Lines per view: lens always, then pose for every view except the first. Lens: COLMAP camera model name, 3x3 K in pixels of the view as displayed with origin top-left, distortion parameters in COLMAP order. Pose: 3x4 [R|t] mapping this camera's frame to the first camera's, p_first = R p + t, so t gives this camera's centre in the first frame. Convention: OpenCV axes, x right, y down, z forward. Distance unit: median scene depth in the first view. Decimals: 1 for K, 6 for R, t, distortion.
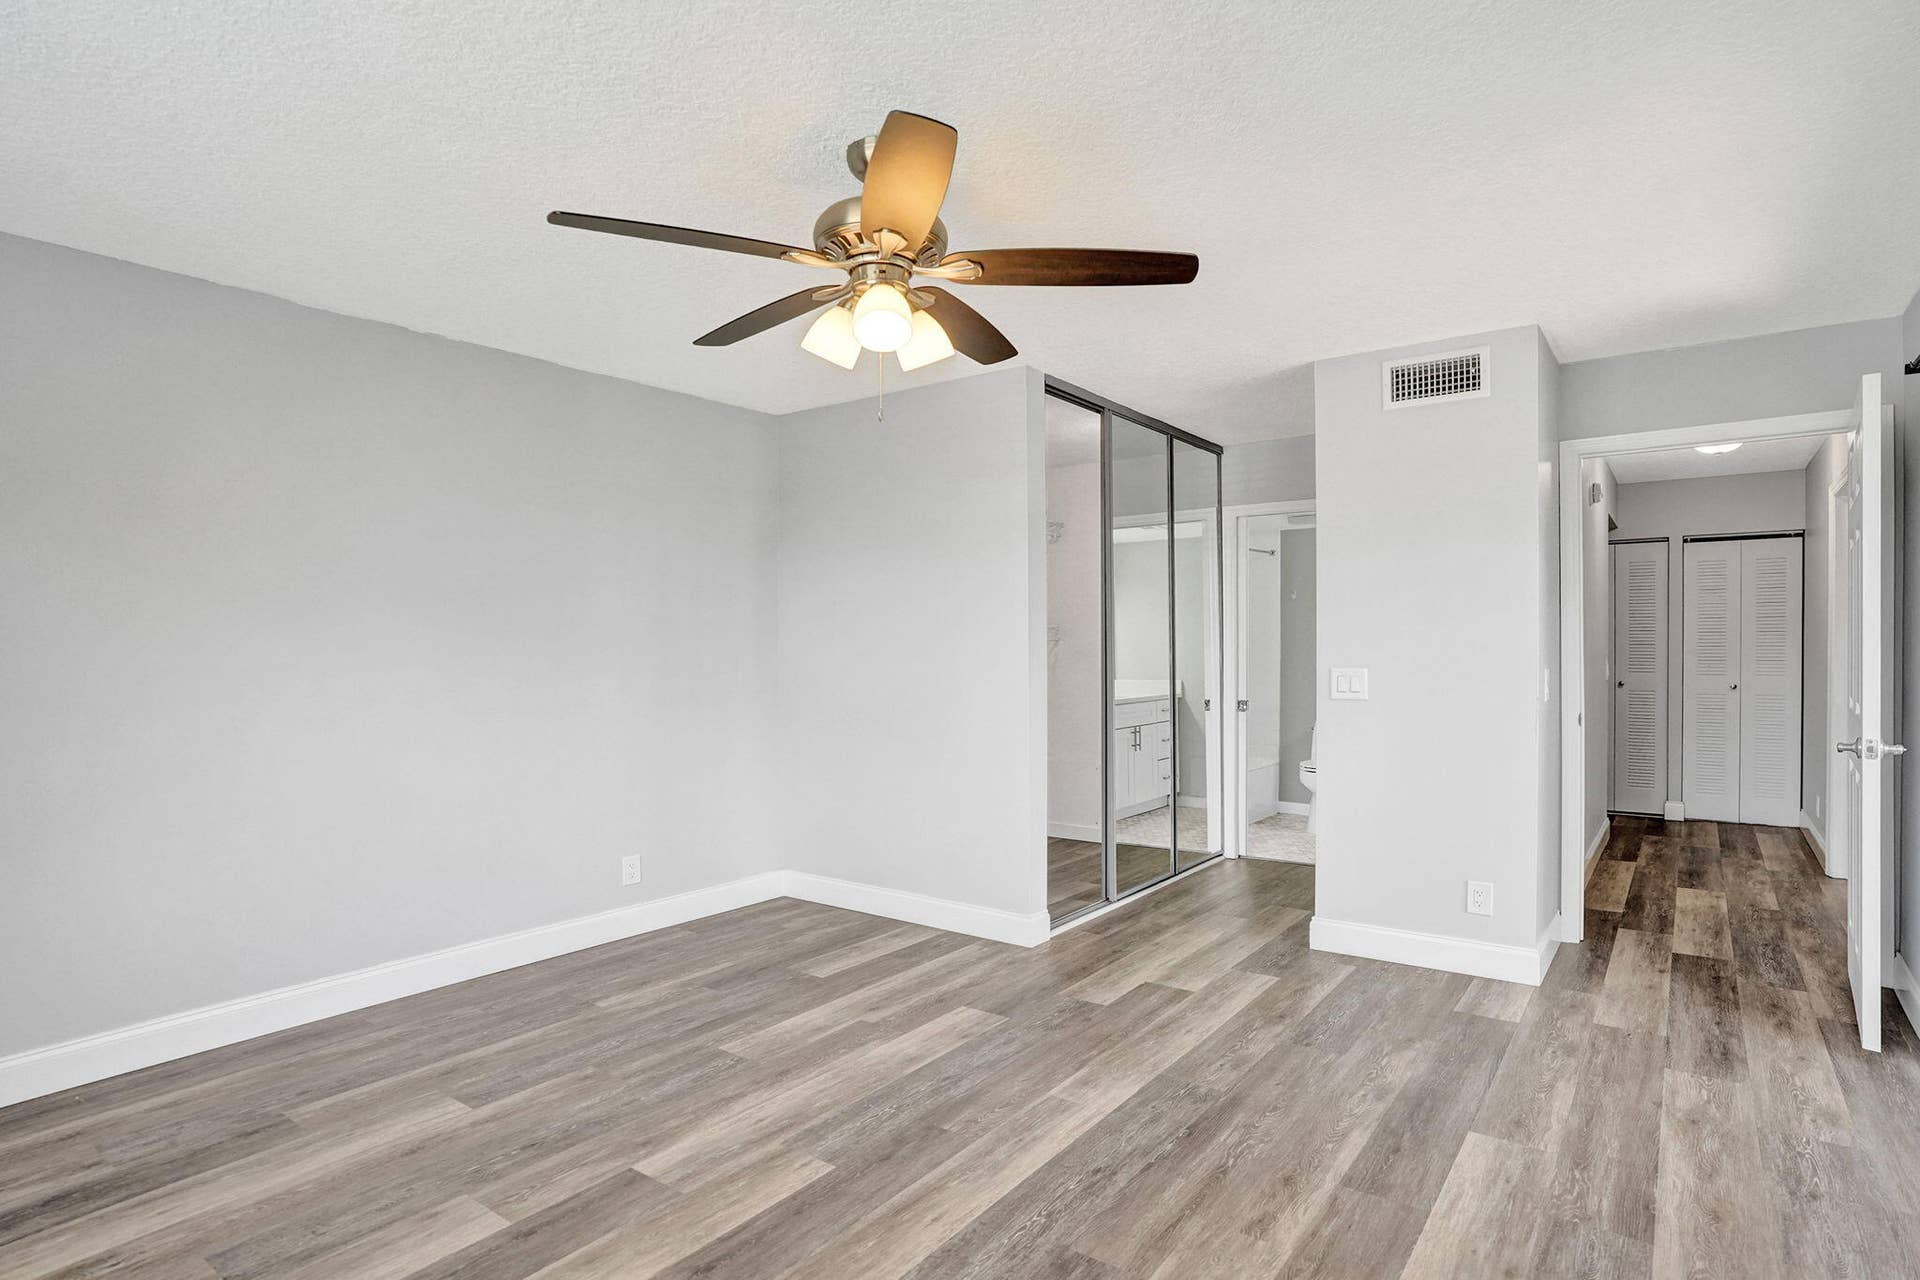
lens RADIAL K [[1012.8, 0, 969.6], [0, 1012.8, 646.0], [0, 0, 1]] dist [-0.047388, 0.030350]
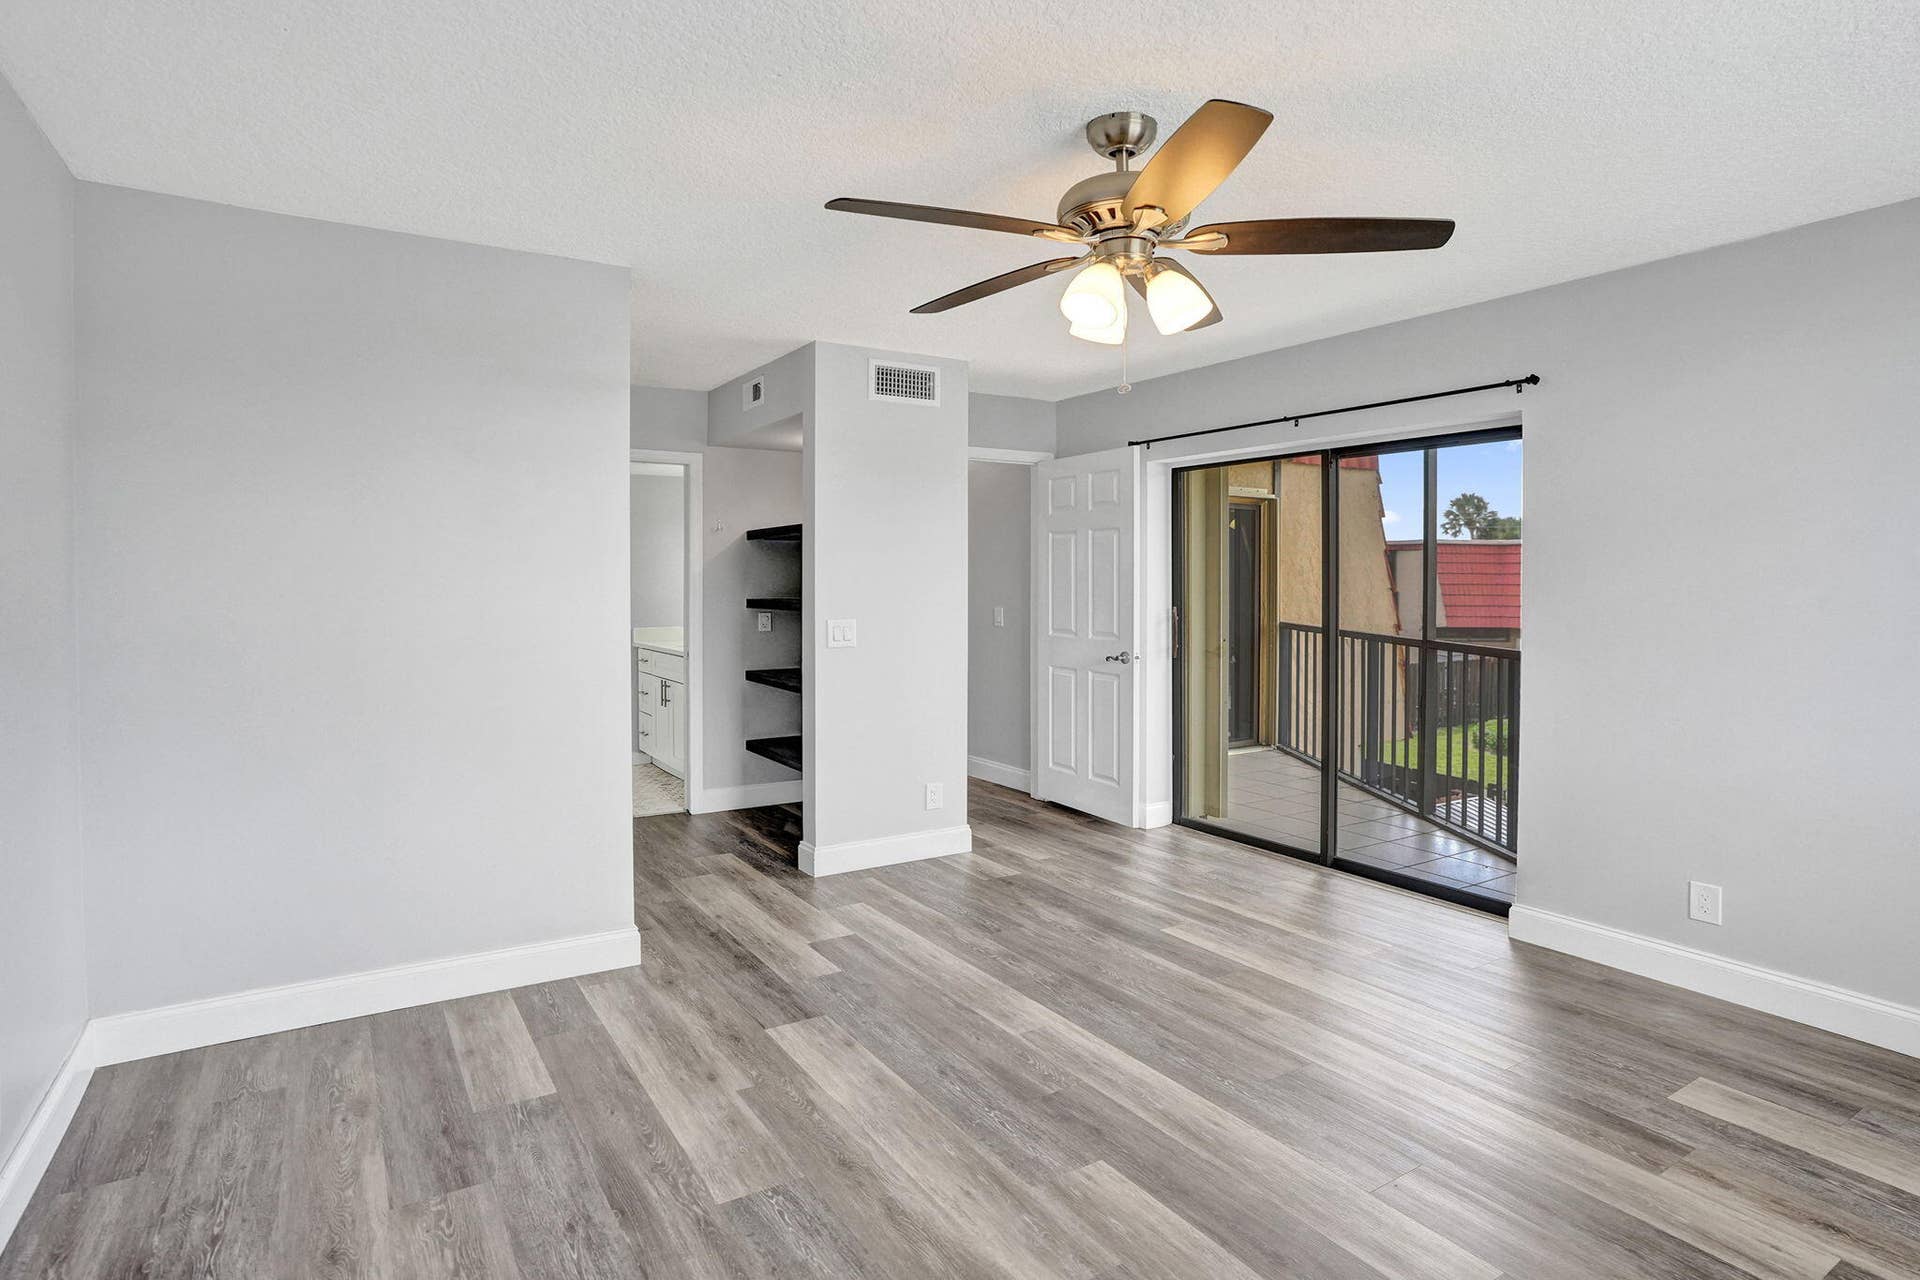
lens RADIAL K [[1003.7, 0, 957.6], [0, 1003.7, 628.9], [0, 0, 1]] dist [-0.049144, 0.029398]
pose [[0.360660, -0.036350, 0.931989, -0.793278], [-0.005340, 0.999143, 0.041035, -0.021331], [-0.932682, -0.019777, 0.360157, 0.599639]]
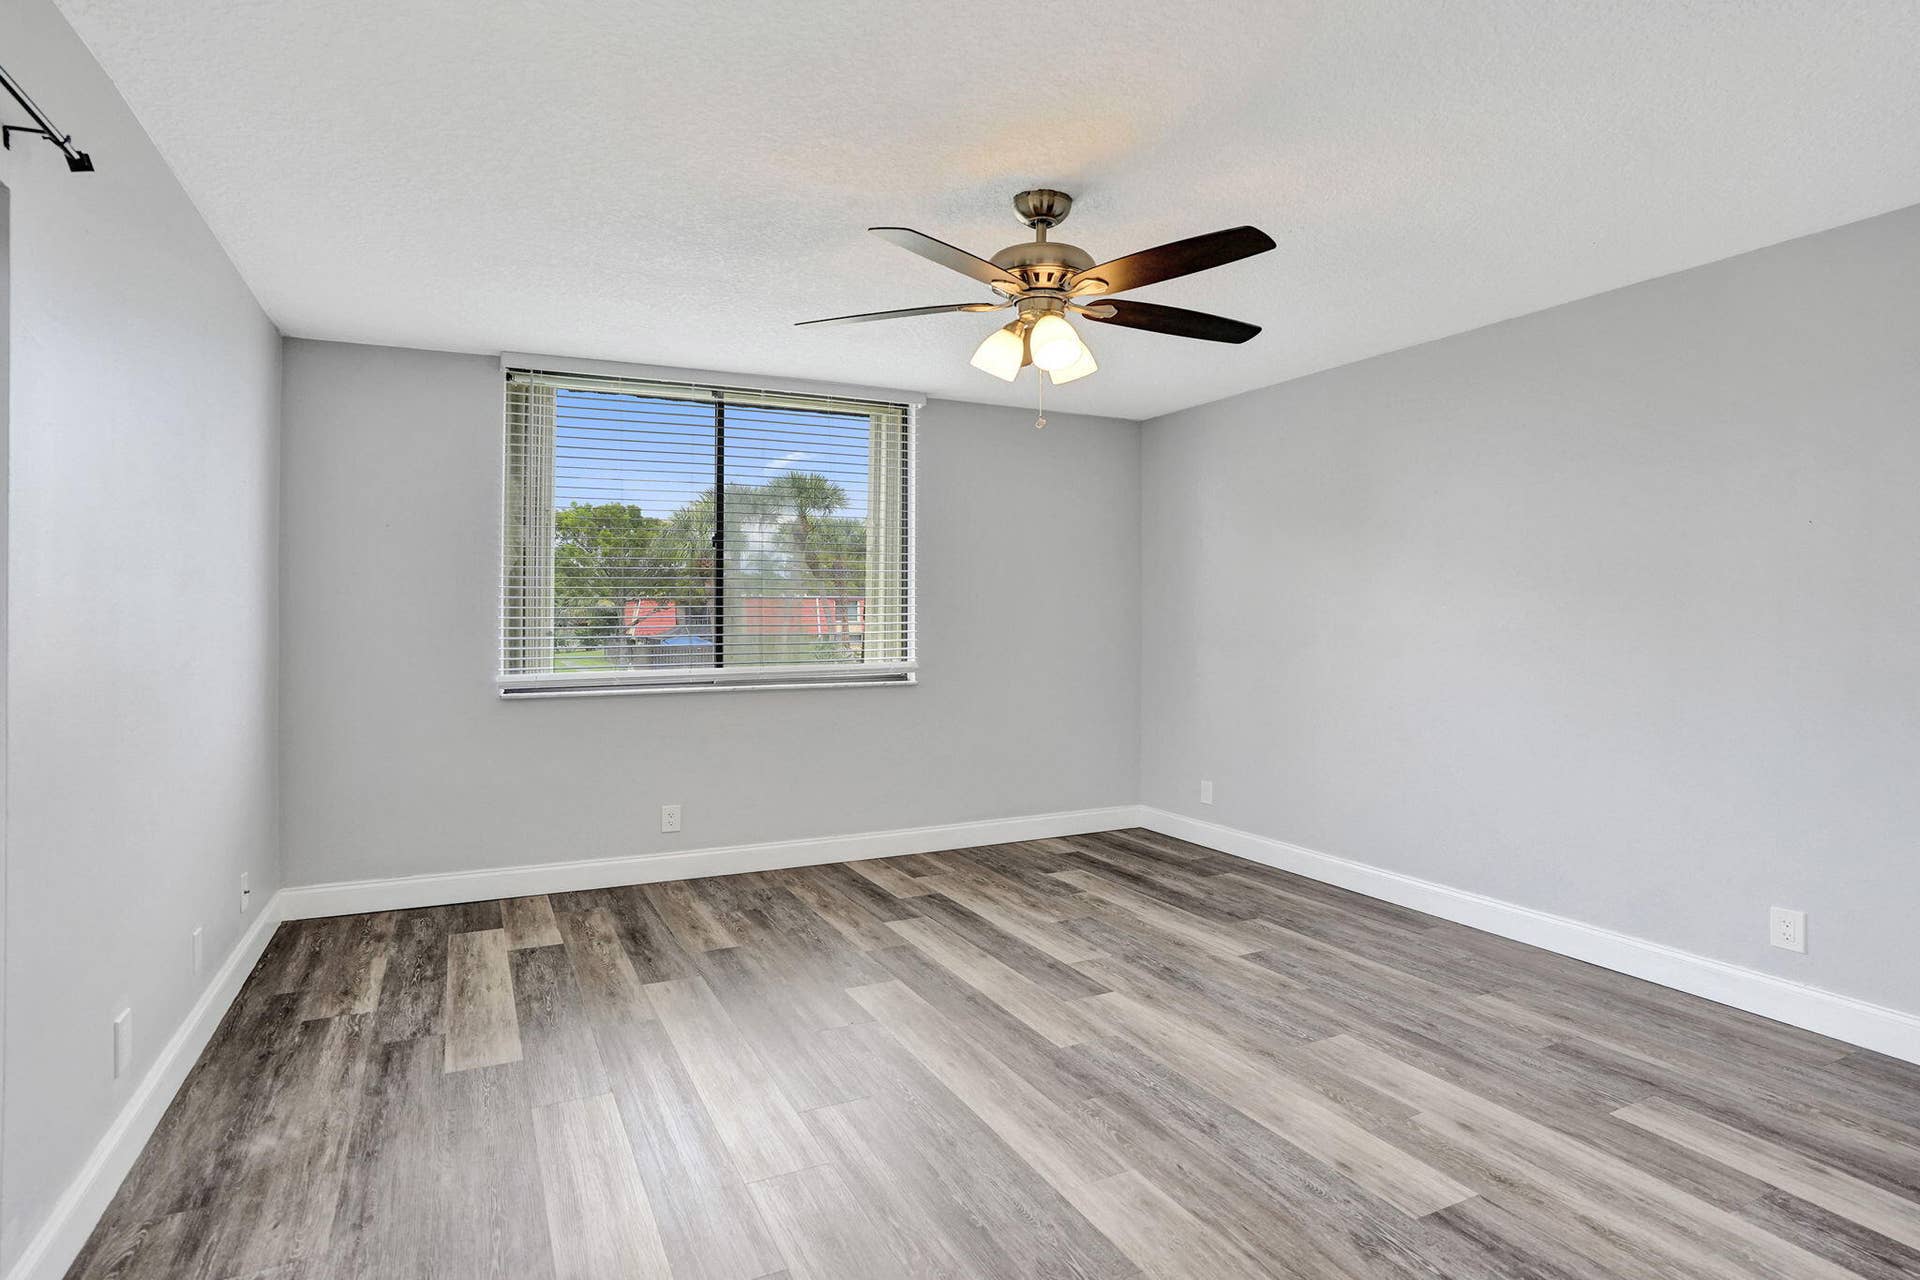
lens RADIAL K [[1003.7, 0, 957.6], [0, 1003.7, 628.9], [0, 0, 1]] dist [-0.049144, 0.029398]
pose [[-0.455853, 0.018371, -0.889865, 0.743284], [0.004148, 0.999820, 0.018516, -0.007139], [0.890045, 0.004749, -0.455847, 1.081785]]
